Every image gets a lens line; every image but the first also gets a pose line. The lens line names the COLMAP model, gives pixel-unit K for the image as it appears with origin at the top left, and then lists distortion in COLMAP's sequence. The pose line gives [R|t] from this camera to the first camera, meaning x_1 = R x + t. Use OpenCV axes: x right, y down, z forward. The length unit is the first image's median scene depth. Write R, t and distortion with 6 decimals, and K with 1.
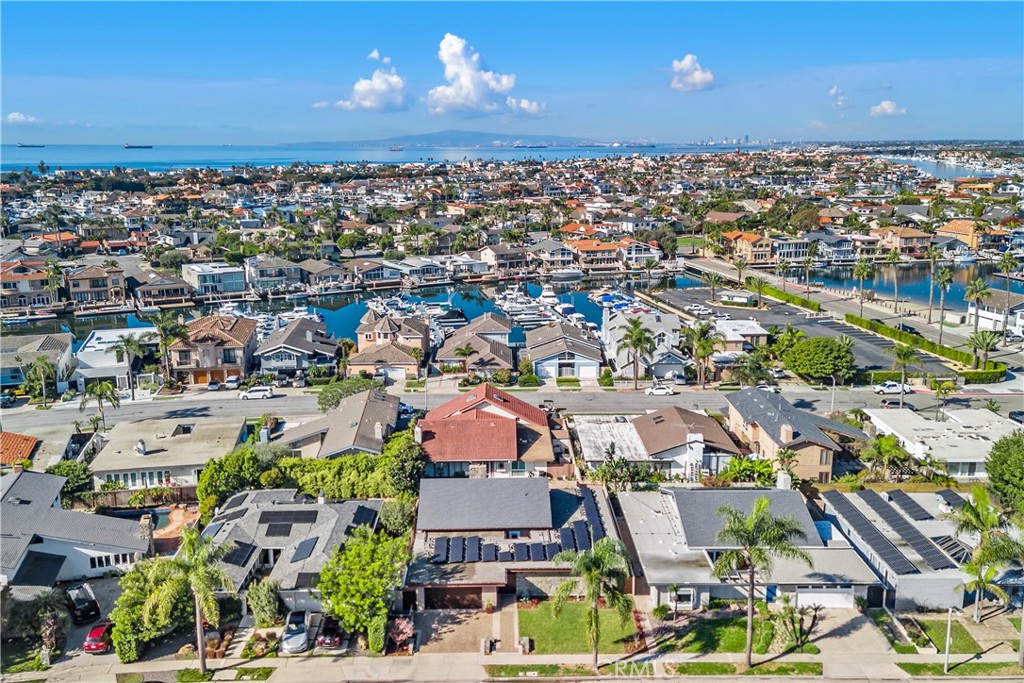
lens RADIAL K [[829.8, 0, 514.9], [0, 829.8, 400.6], [0, 0, 1]] dist [0.059098, -0.006389]
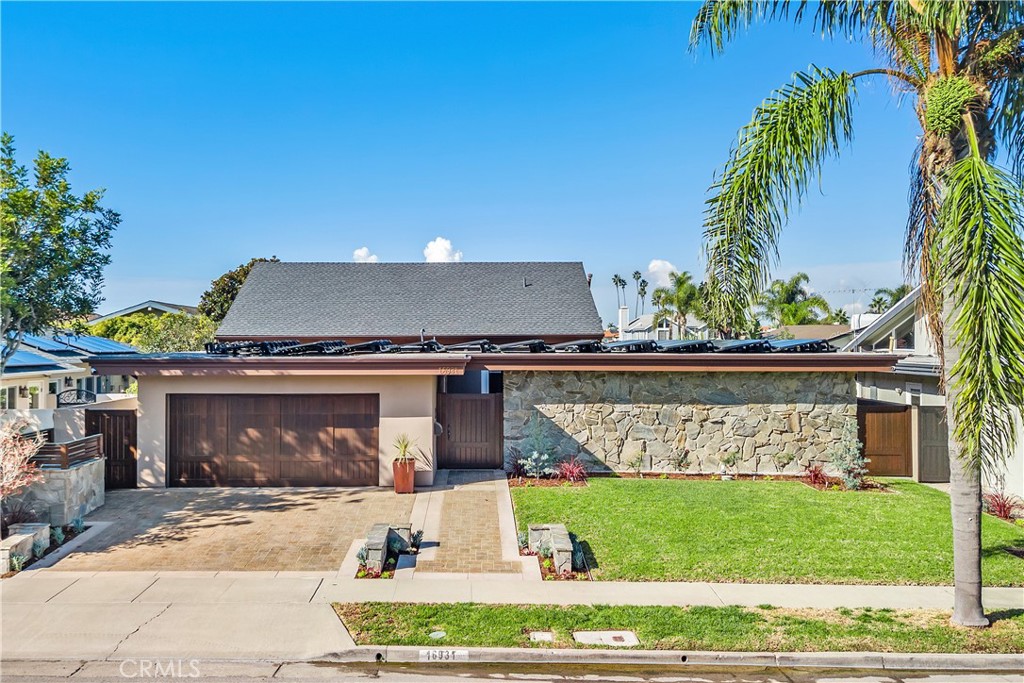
lens RADIAL K [[869.3, 0, 474.5], [0, 869.3, 412.2], [0, 0, 1]] dist [0.050322, -0.007196]
pose [[0.999556, 0.028128, -0.009843, -0.006262], [-0.029501, 0.980703, -0.193265, 0.296669], [0.004217, 0.193469, 0.981097, 0.760239]]
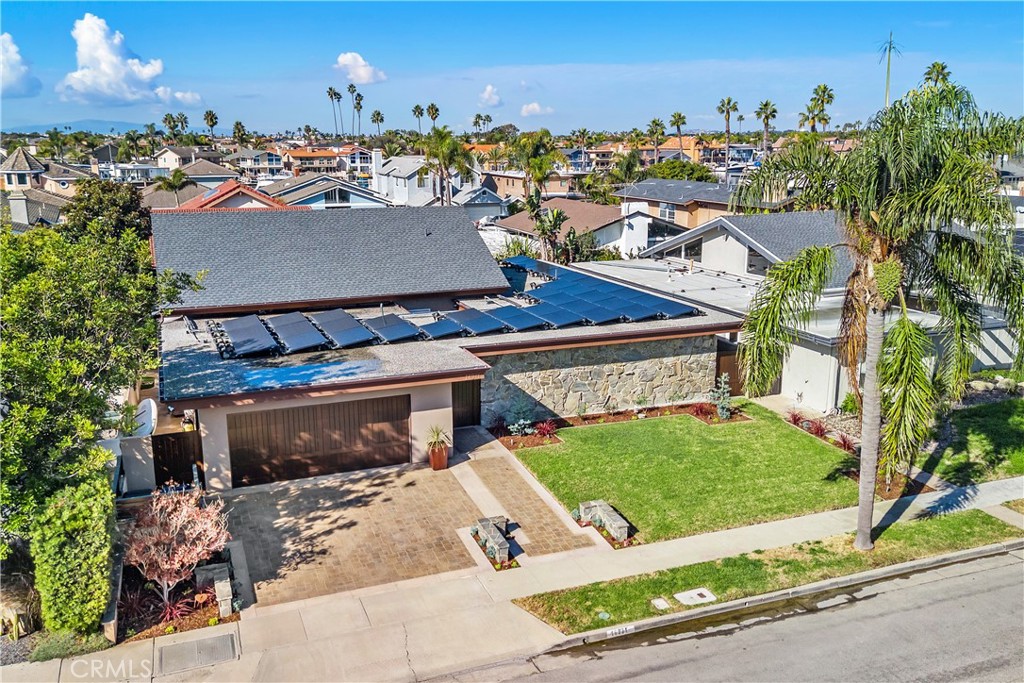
lens RADIAL K [[829.8, 0, 514.9], [0, 829.8, 400.6], [0, 0, 1]] dist [0.059098, -0.006389]
pose [[0.932277, -0.091653, 0.349942, -0.123507], [0.085885, 0.995791, 0.032000, 0.229768], [-0.351402, 0.000222, 0.936225, 0.703203]]
